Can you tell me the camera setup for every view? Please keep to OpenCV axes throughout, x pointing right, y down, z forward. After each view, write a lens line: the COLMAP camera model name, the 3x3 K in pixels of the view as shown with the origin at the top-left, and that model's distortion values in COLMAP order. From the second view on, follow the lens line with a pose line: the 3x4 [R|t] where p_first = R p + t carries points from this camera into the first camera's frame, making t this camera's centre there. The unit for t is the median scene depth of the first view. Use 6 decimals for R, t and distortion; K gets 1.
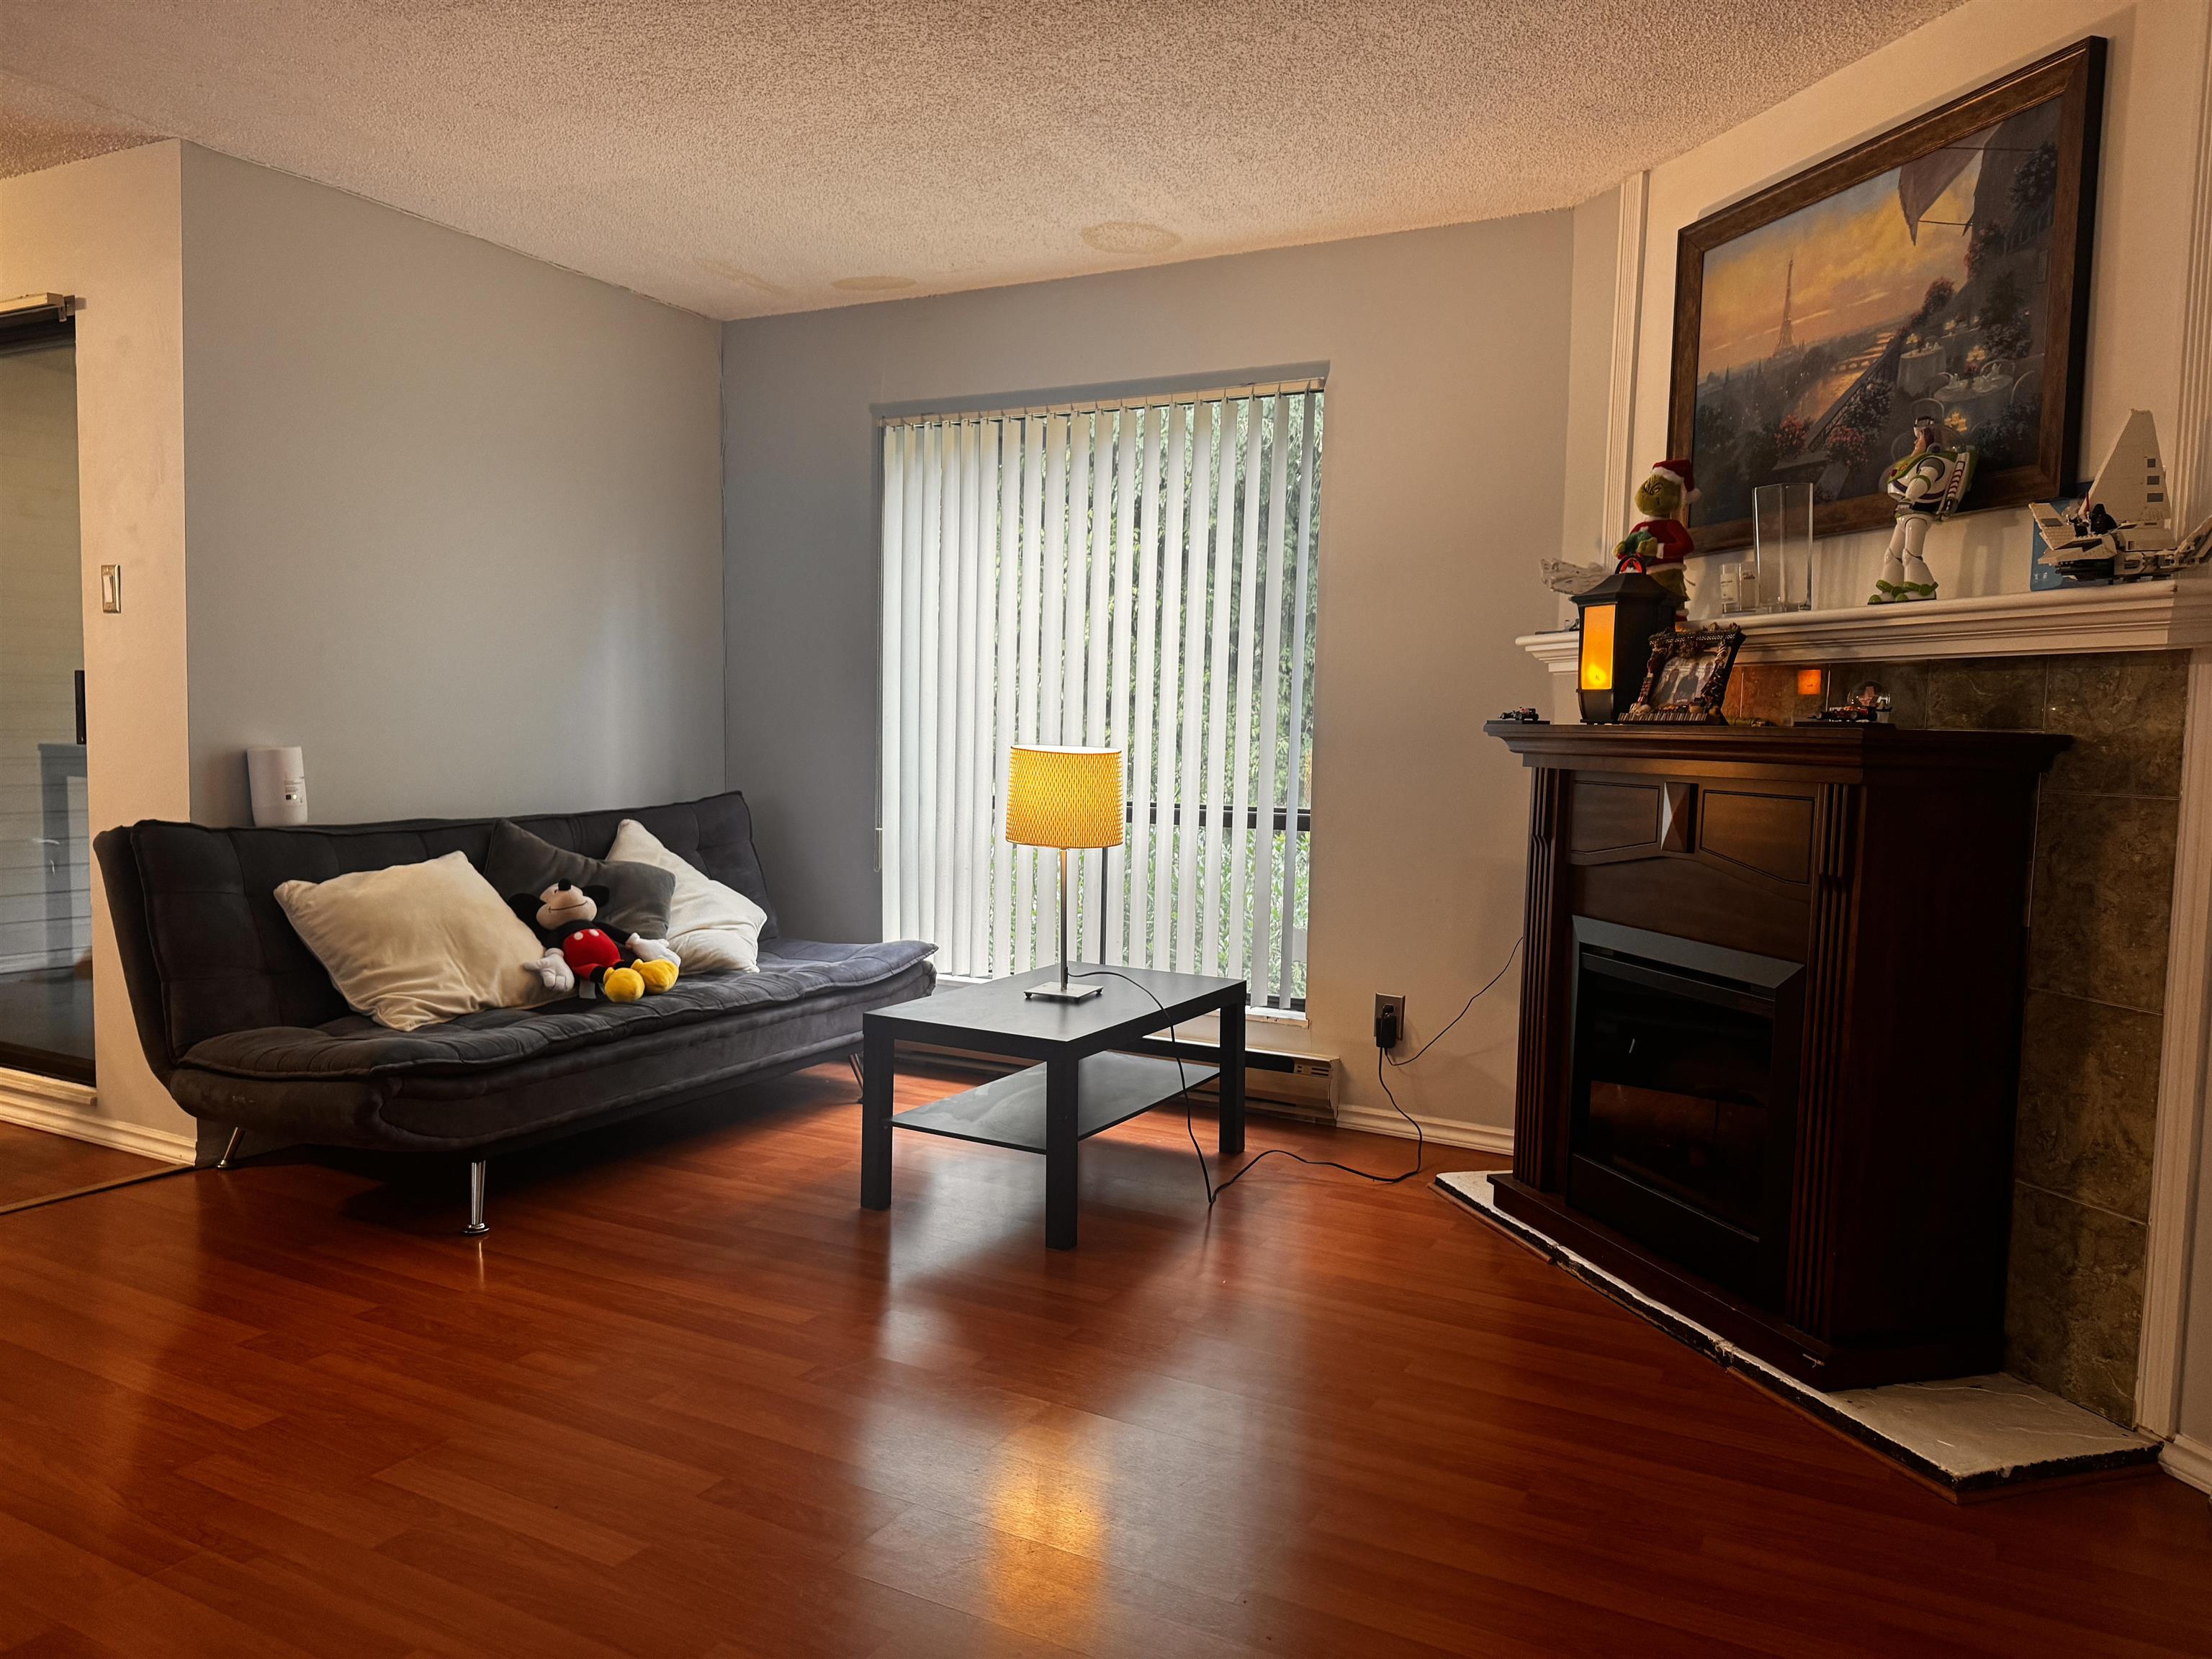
lens RADIAL K [[1565.8, 0, 1103.9], [0, 1565.8, 833.0], [0, 0, 1]] dist [0.001057, -0.000107]
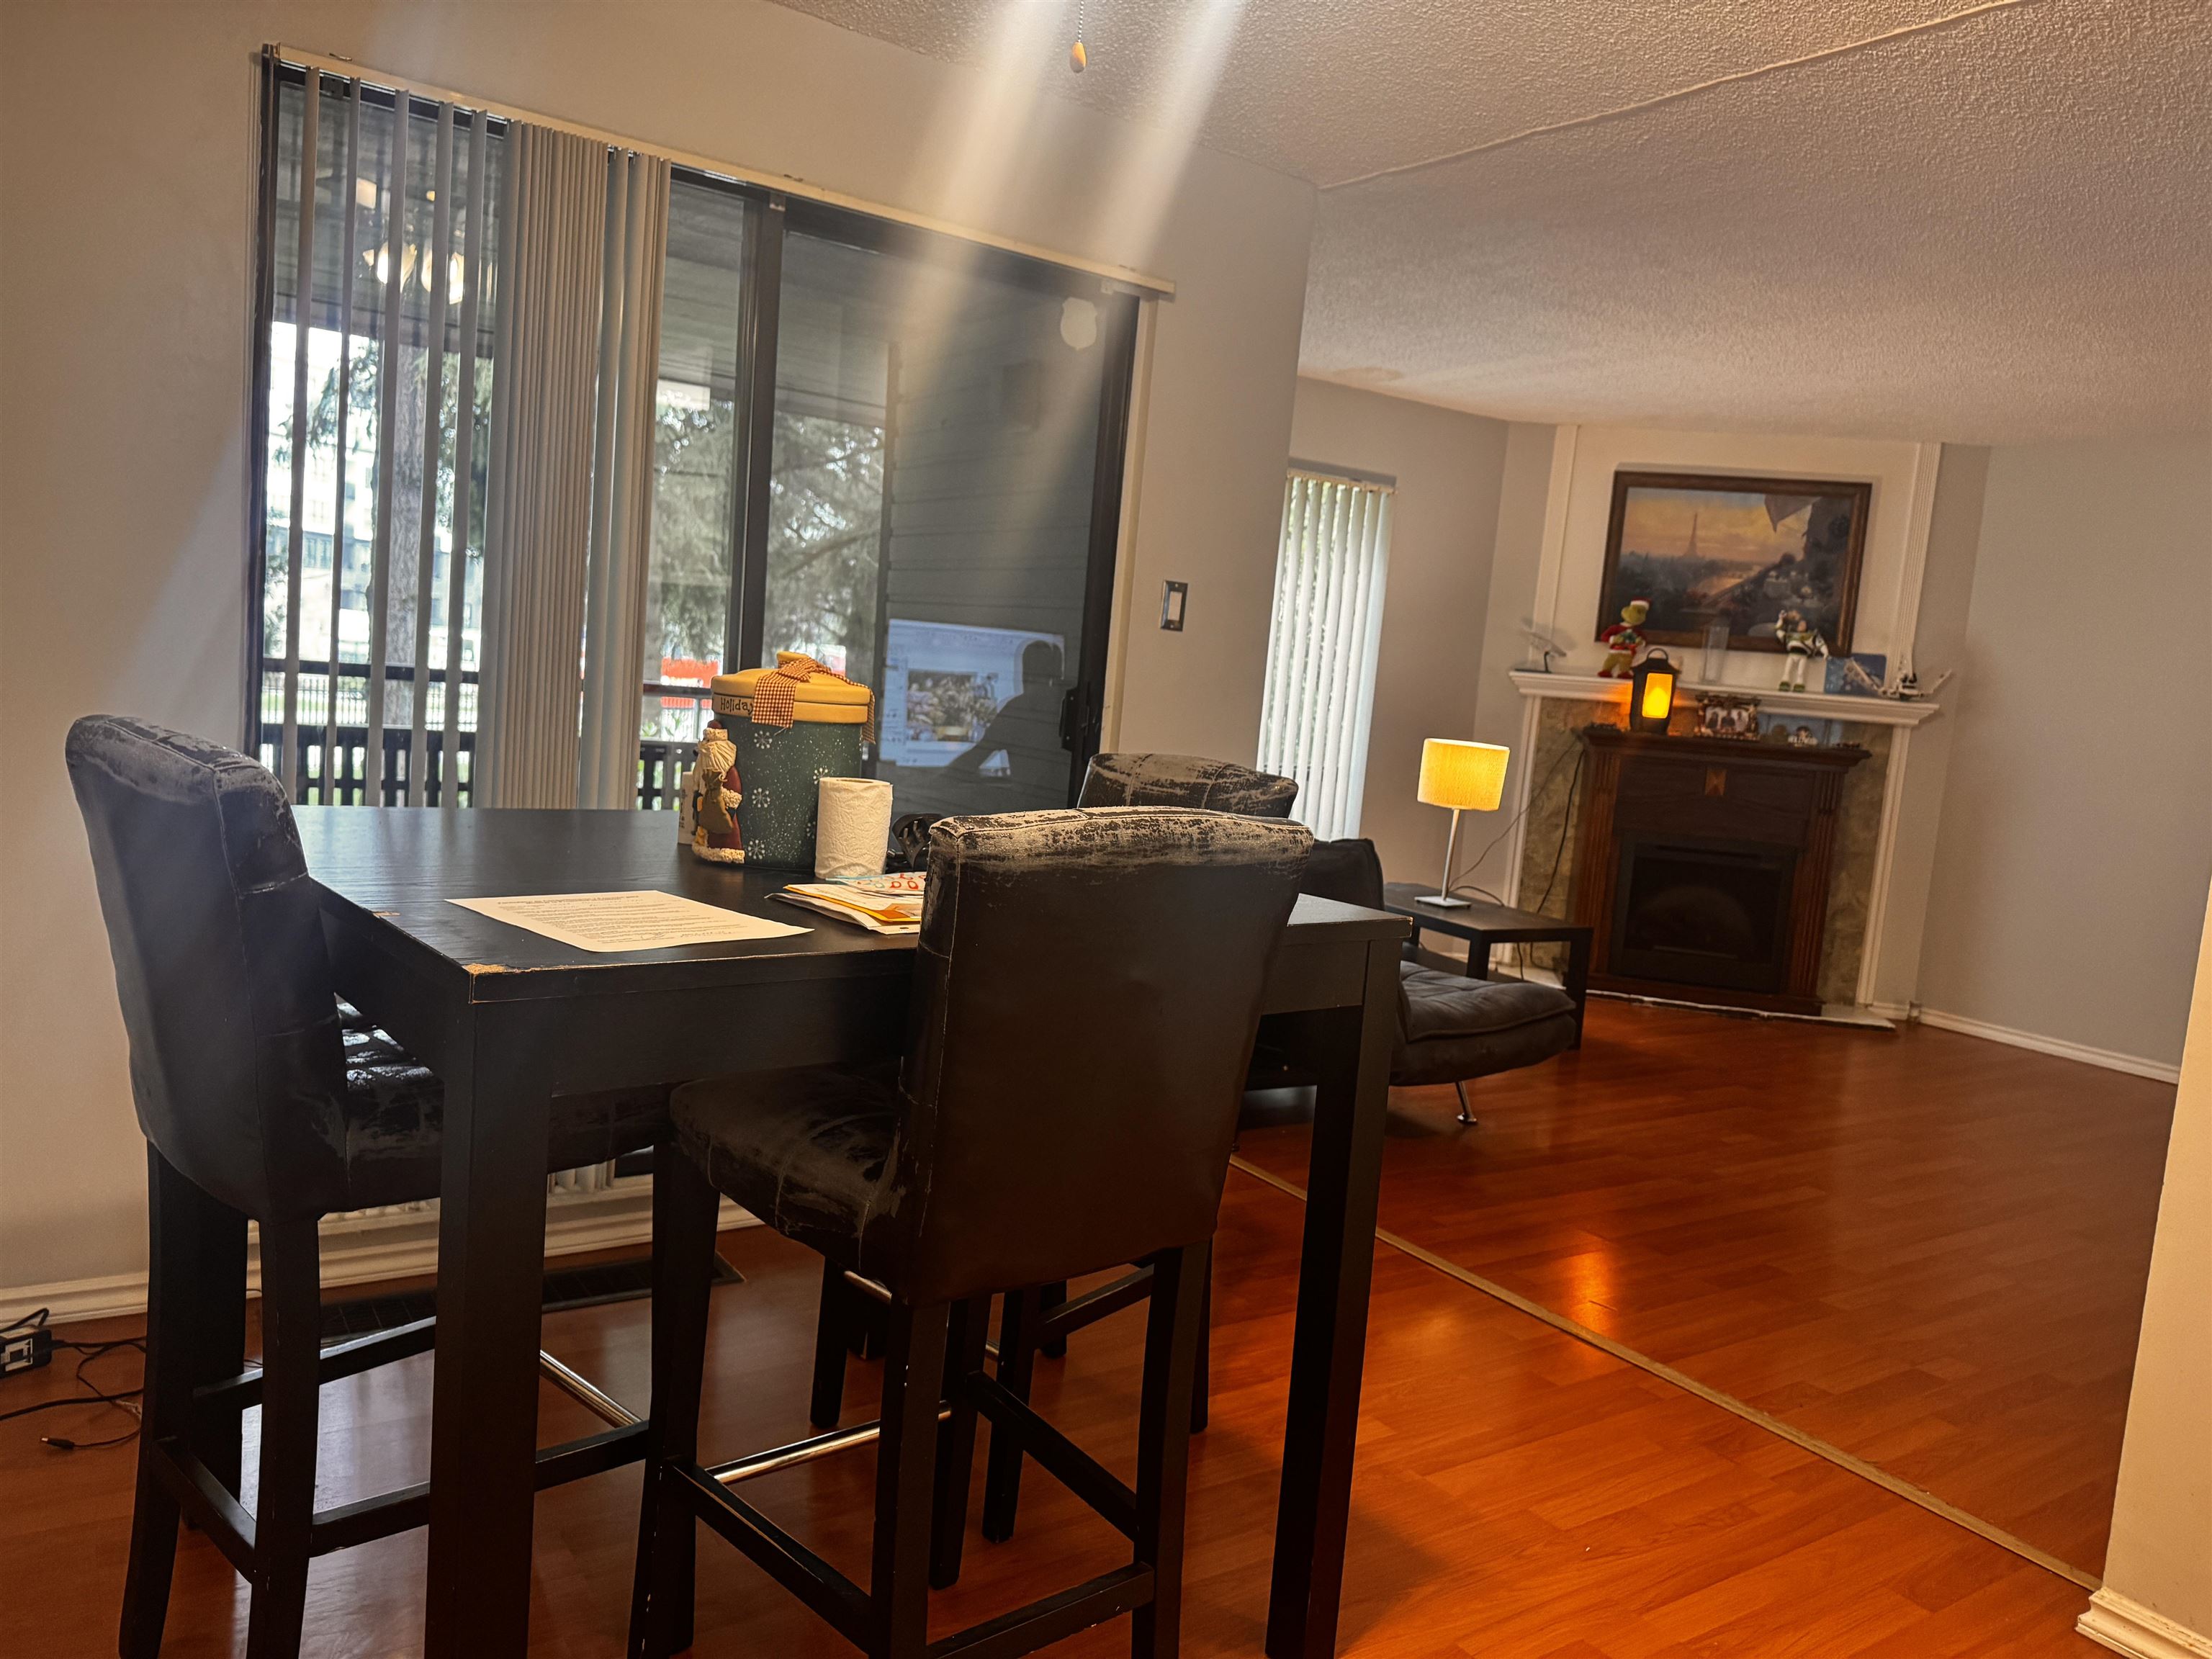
lens RADIAL K [[1565.8, 0, 1101.8], [0, 1565.8, 830.0], [0, 0, 1]] dist [0.001057, -0.000107]
pose [[0.472684, -0.076357, 0.877918, -2.024707], [-0.009212, 0.995756, 0.091566, -0.141079], [-0.881184, -0.051369, 0.469975, 0.768774]]
